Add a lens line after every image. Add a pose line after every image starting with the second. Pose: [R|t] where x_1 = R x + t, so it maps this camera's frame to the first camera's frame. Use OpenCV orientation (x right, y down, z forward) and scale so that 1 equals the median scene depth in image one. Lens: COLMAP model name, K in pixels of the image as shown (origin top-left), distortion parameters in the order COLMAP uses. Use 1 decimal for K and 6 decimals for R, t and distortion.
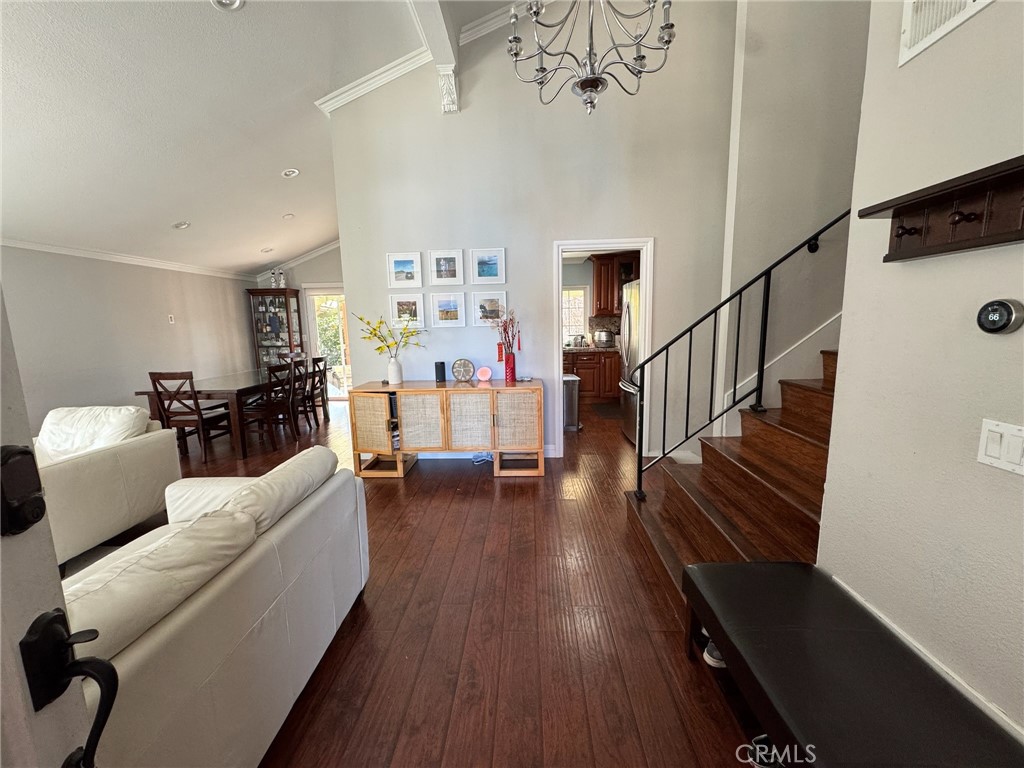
lens RADIAL K [[408.8, 0, 512.0], [0, 408.8, 384.0], [0, 0, 1]] dist [-0.000739, 0.000298]
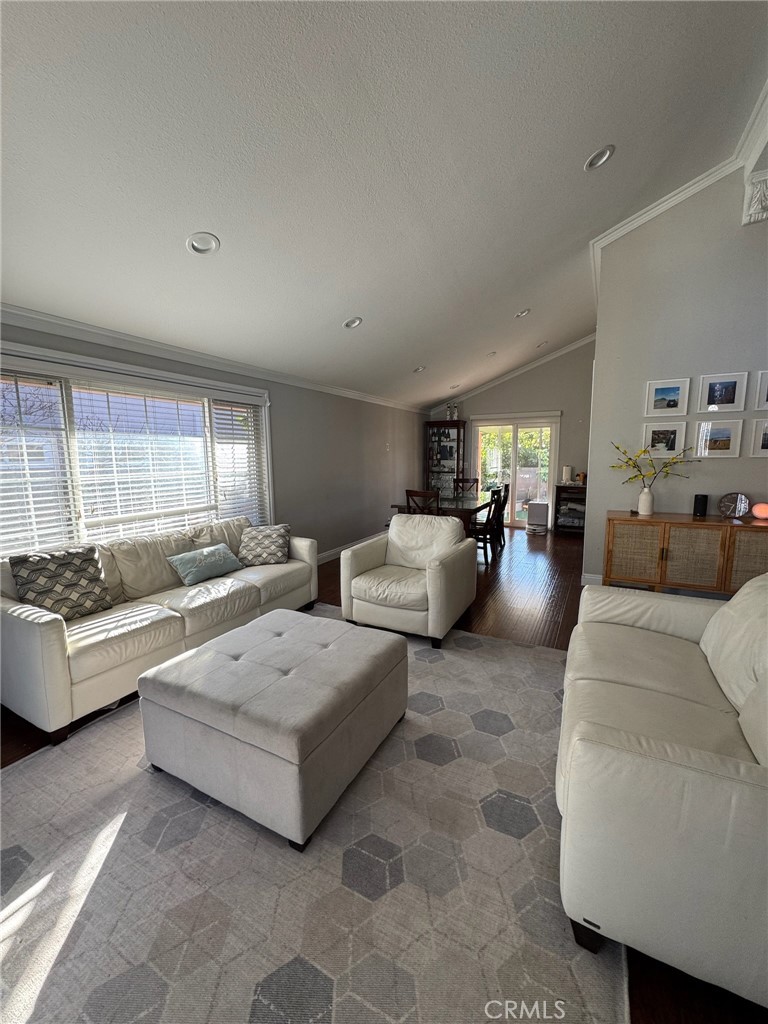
lens RADIAL K [[408.8, 0, 384.0], [0, 408.8, 512.0], [0, 0, 1]] dist [-0.000739, 0.000298]
pose [[0.902489, 0.074692, -0.424187, -0.433719], [-0.076978, 0.996963, 0.011771, 0.029663], [0.423778, 0.022030, 0.905498, -0.148894]]
